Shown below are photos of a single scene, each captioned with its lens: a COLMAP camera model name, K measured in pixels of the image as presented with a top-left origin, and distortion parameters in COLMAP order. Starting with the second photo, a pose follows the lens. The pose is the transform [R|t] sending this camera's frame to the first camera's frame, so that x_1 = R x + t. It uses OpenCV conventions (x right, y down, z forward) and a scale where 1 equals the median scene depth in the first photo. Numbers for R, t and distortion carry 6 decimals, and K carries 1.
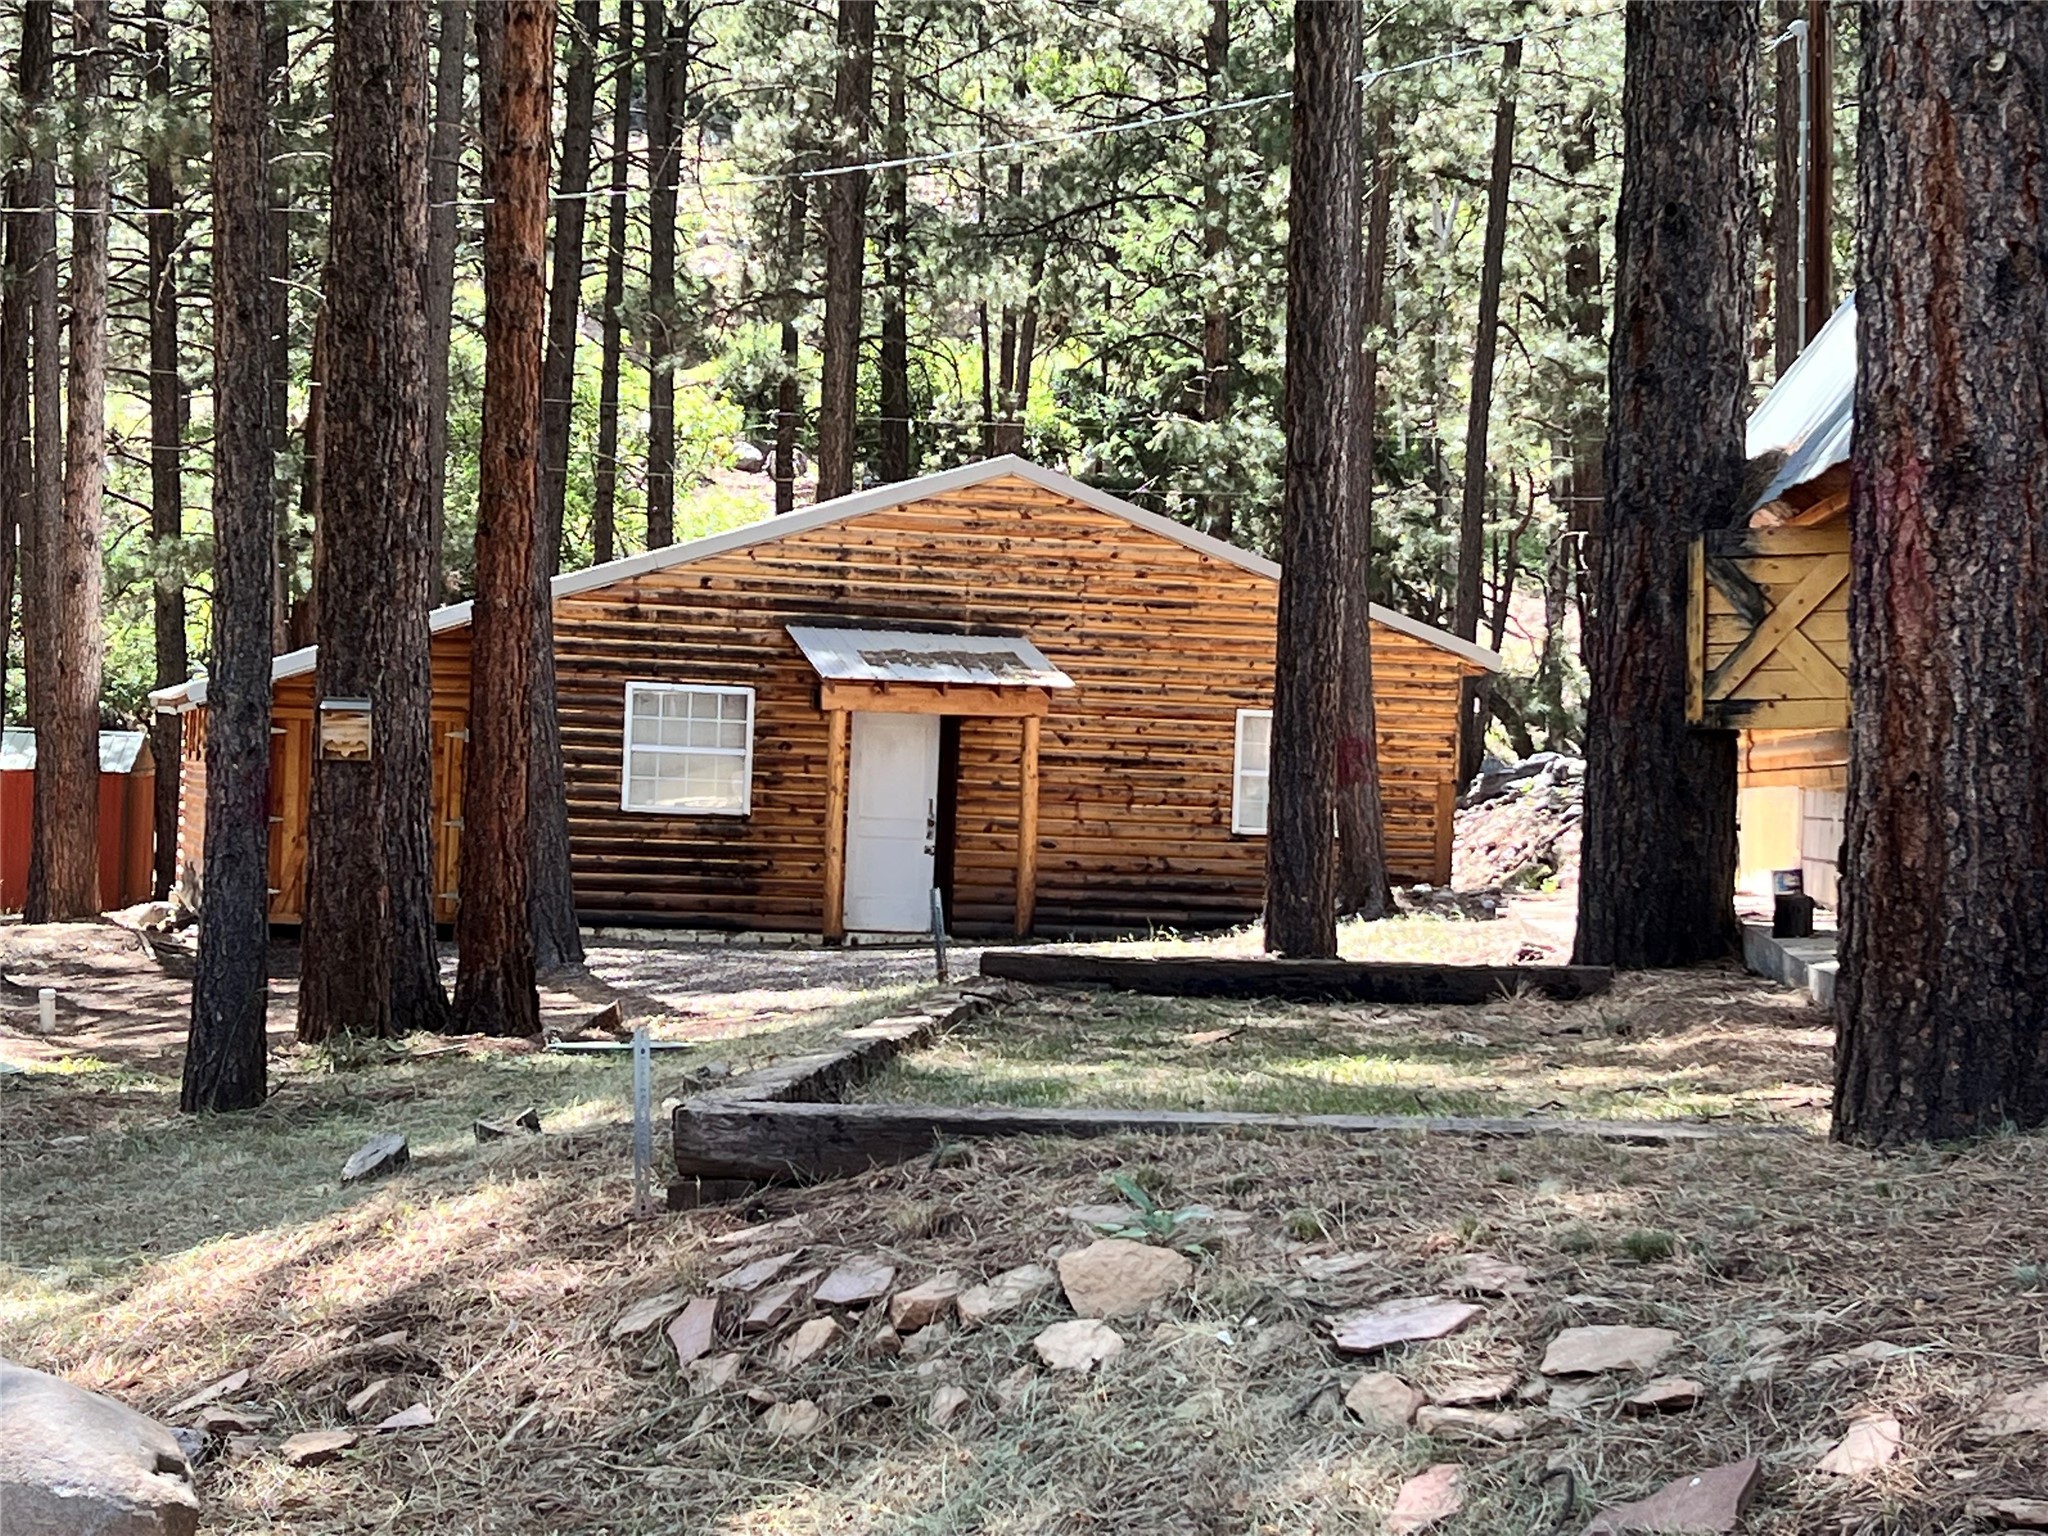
lens RADIAL K [[3799.9, 0, 1024.0], [0, 3799.9, 768.0], [0, 0, 1]] dist [0.228072, -0.249572]
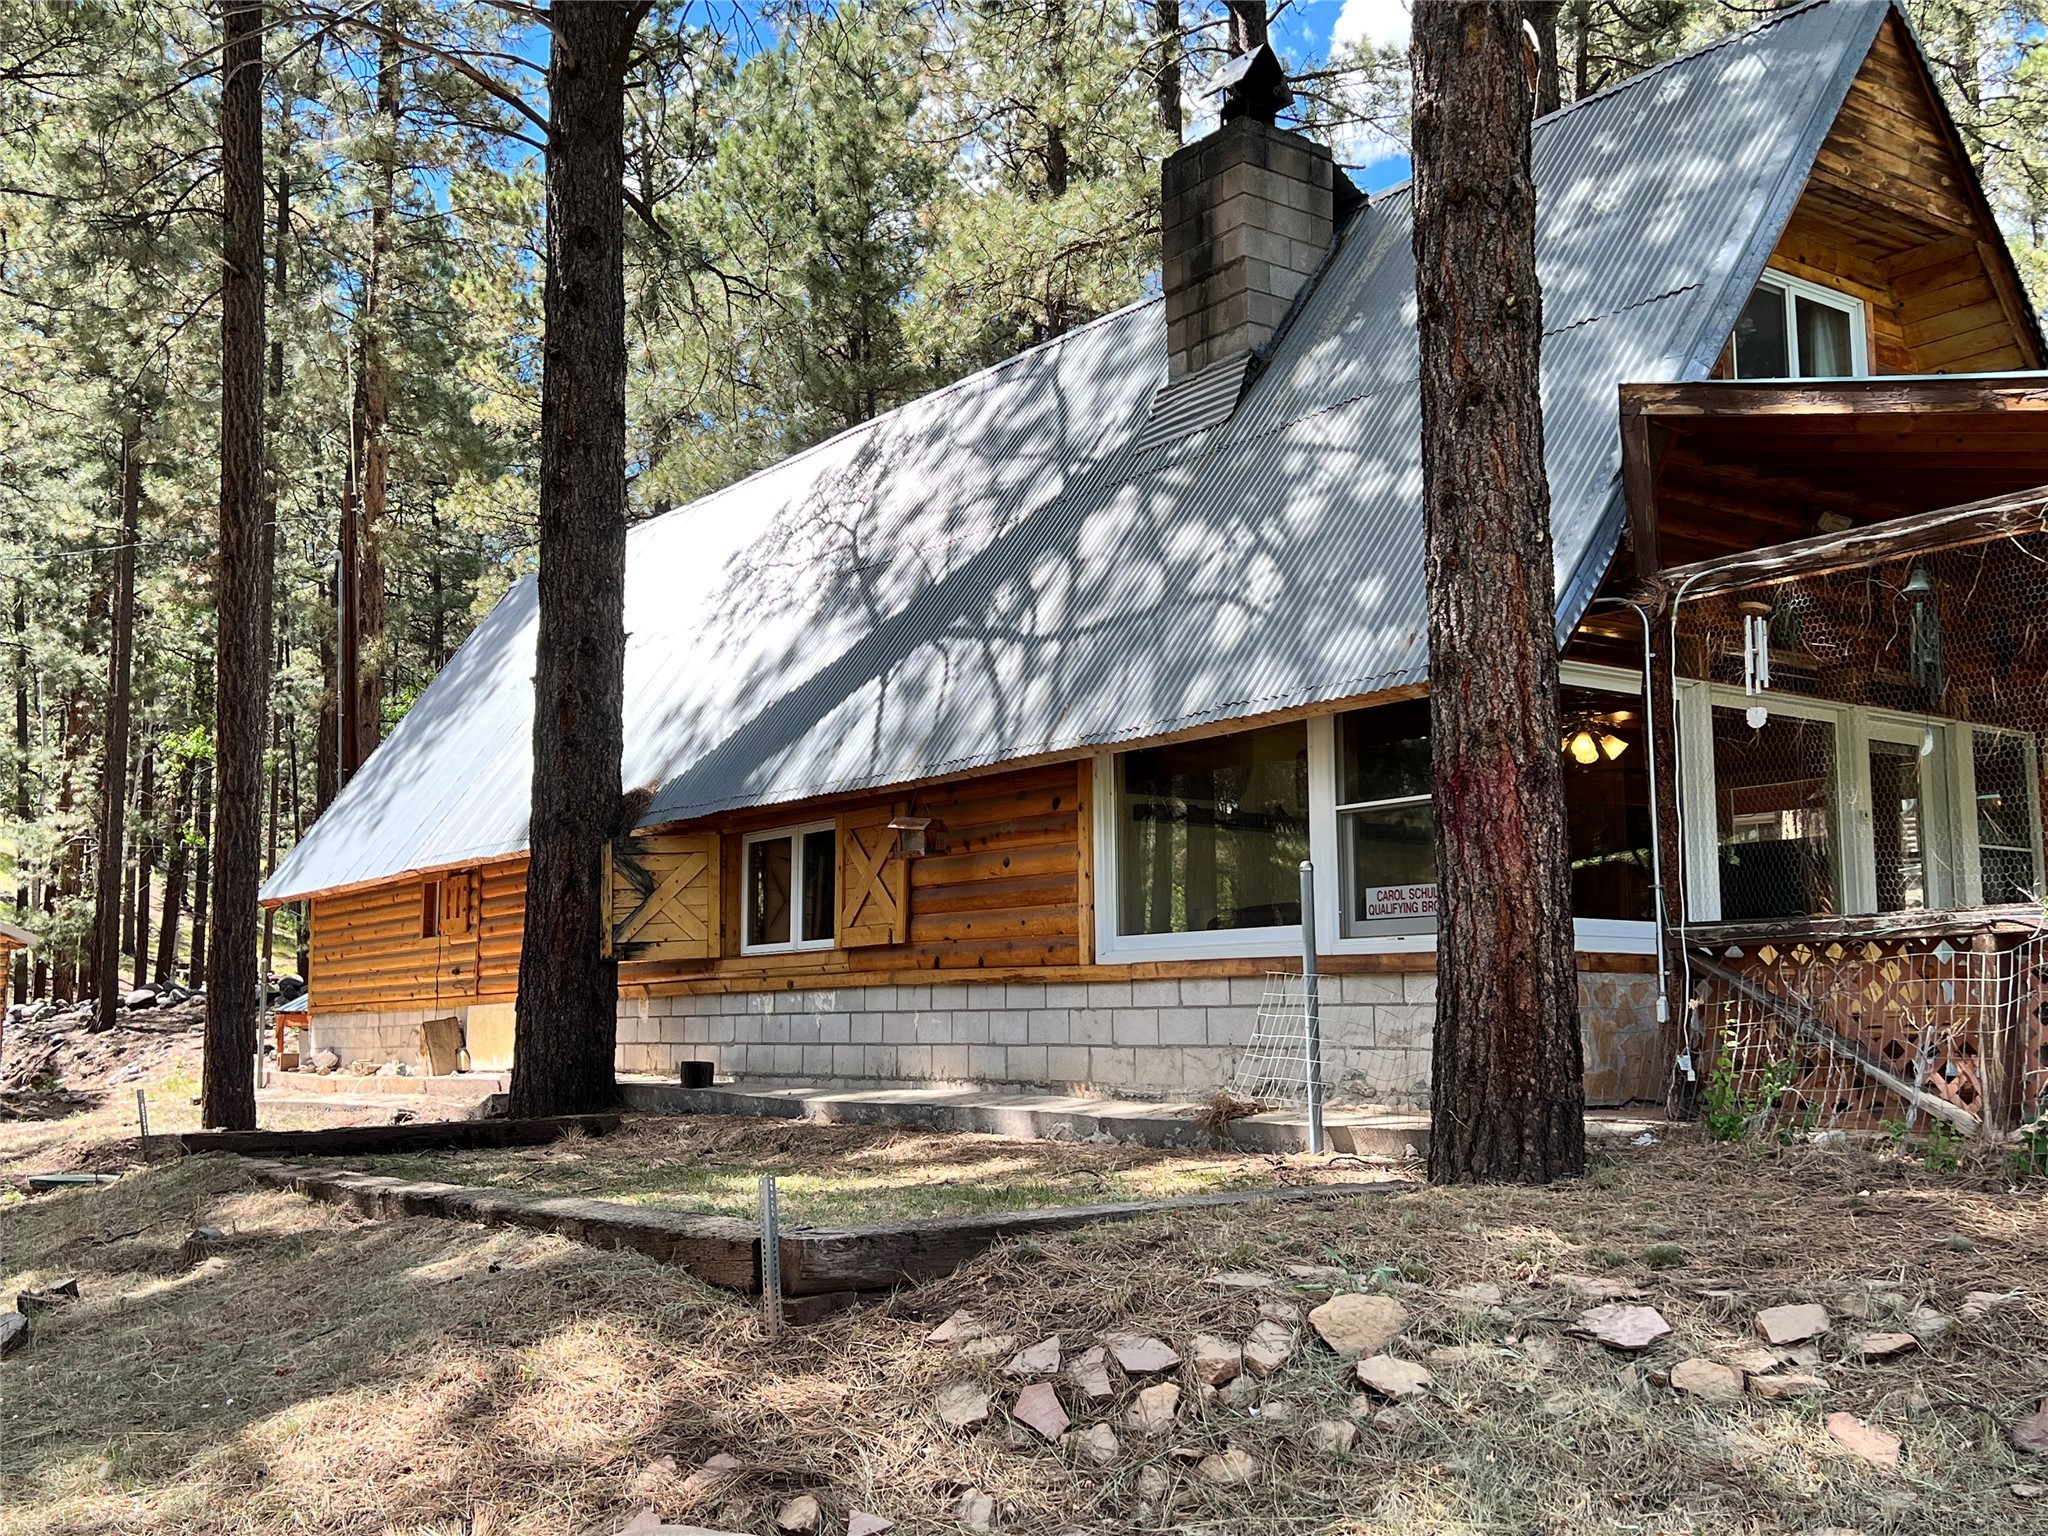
lens RADIAL K [[2088.9, 0, 1024.0], [0, 2088.9, 768.0], [0, 0, 1]] dist [0.150071, -0.349863]
pose [[0.774689, 0.043558, 0.630840, -0.246183], [0.027874, 0.994303, -0.102883, 0.004712], [-0.631728, 0.097286, 0.769061, 0.208686]]
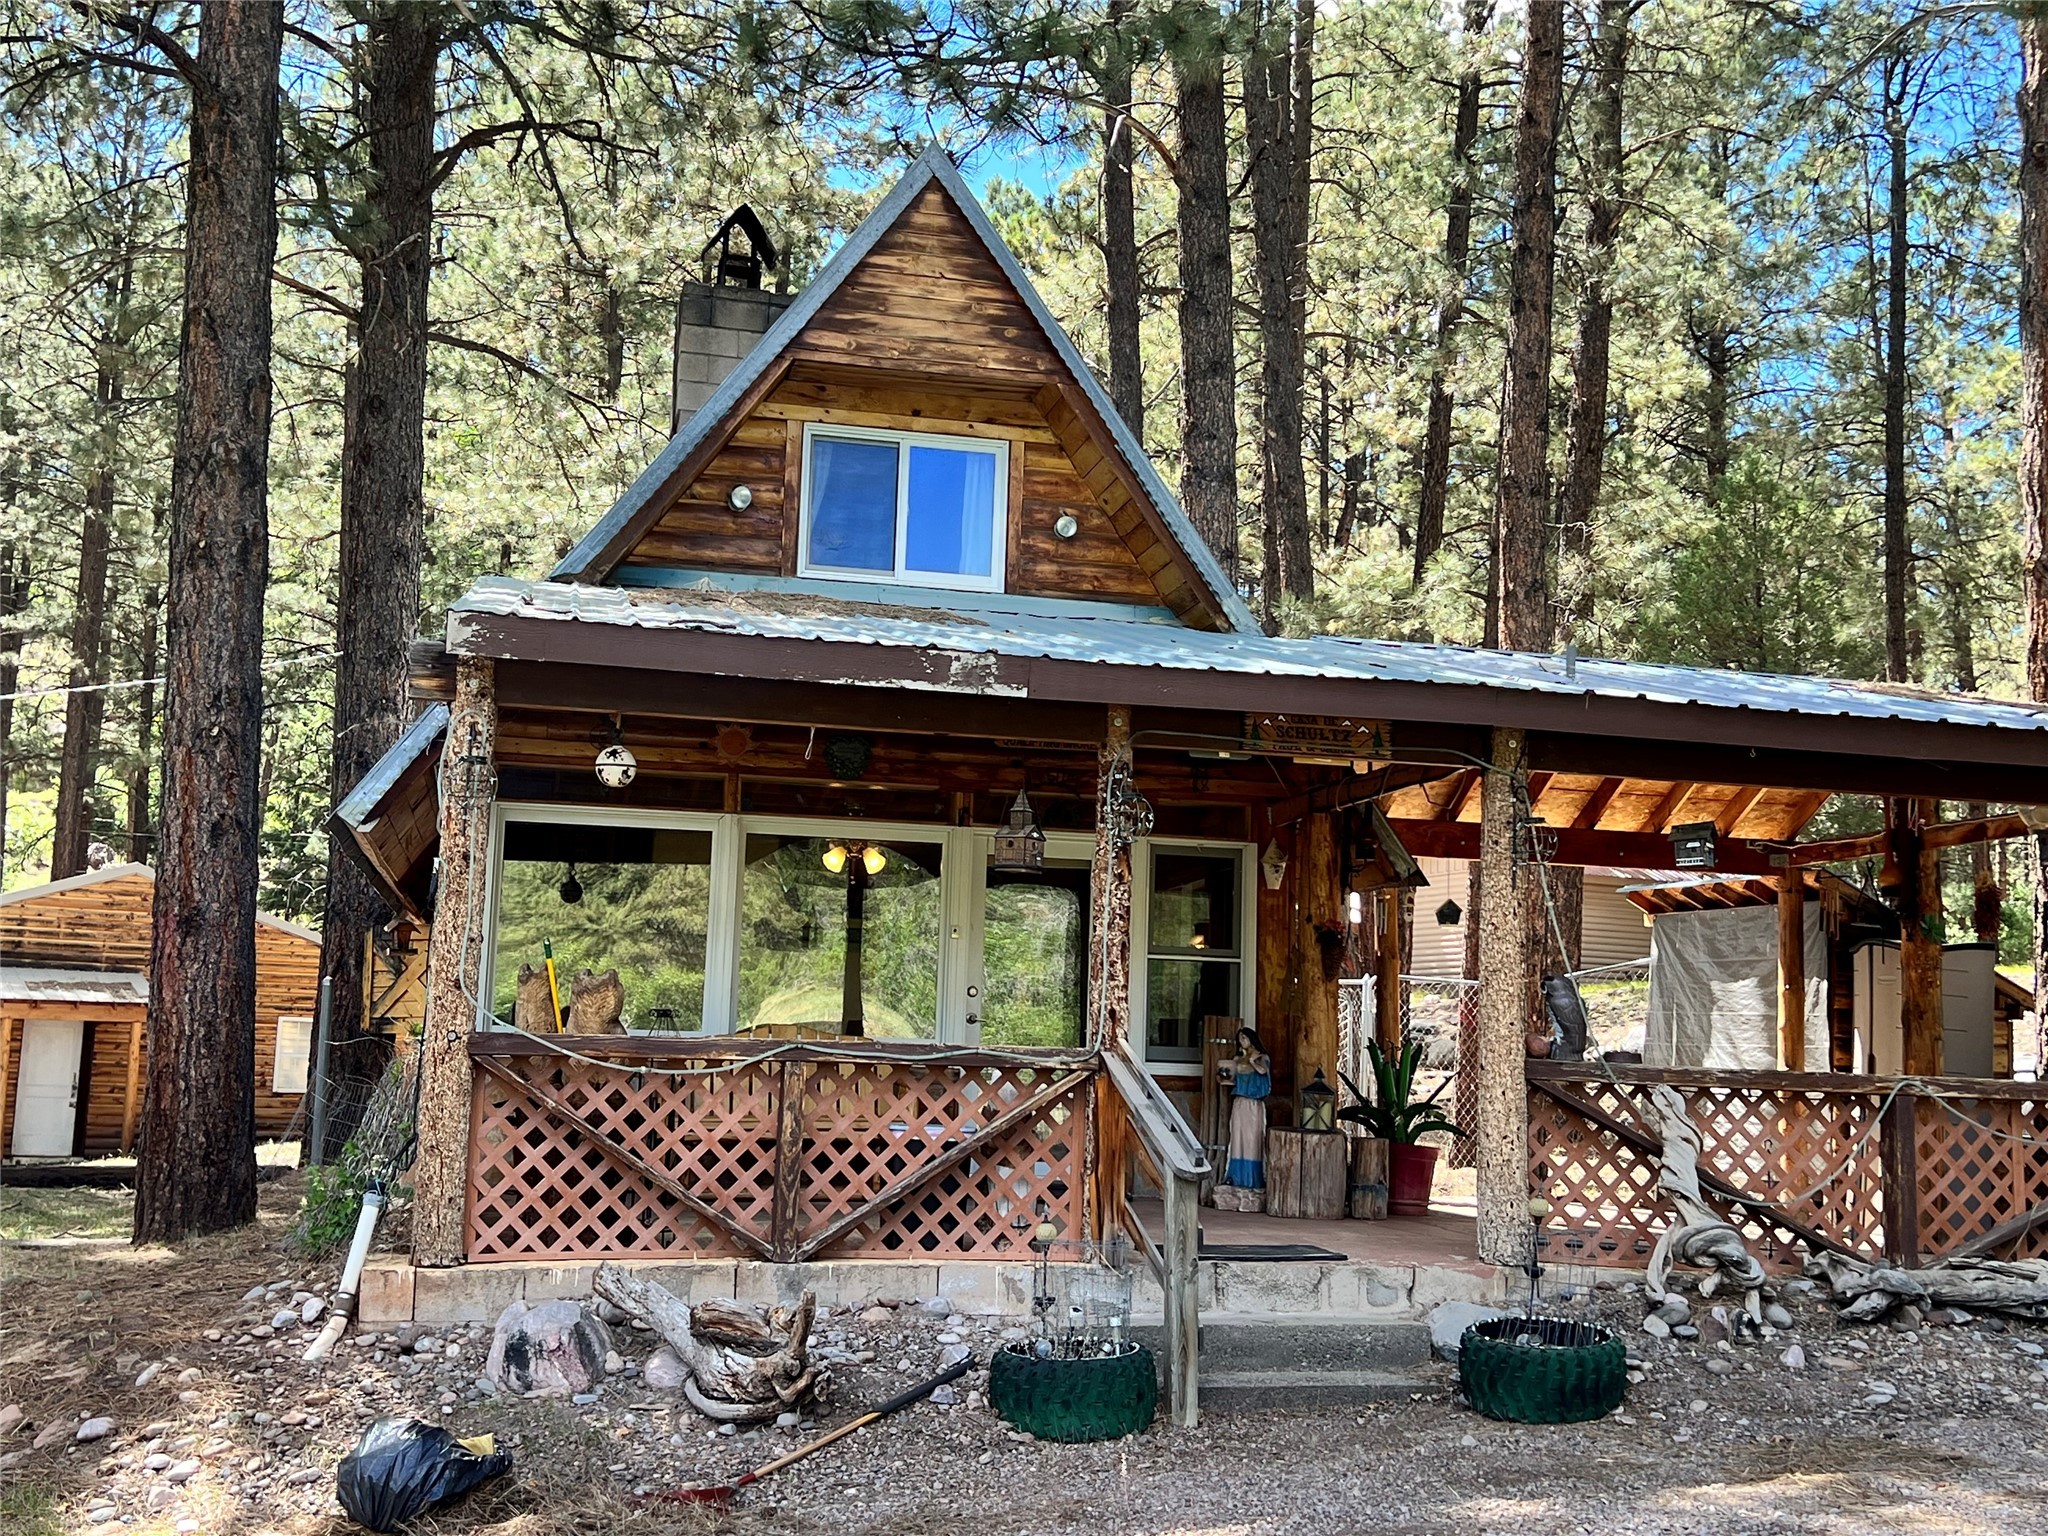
lens RADIAL K [[2324.4, 0, 1024.0], [0, 2324.4, 768.0], [0, 0, 1]] dist [0.013389, 0.006261]
pose [[0.955250, 0.029345, 0.294341, 0.144790], [0.005832, 0.993005, -0.117928, -0.002948], [-0.295742, 0.114368, 0.948397, -0.174433]]
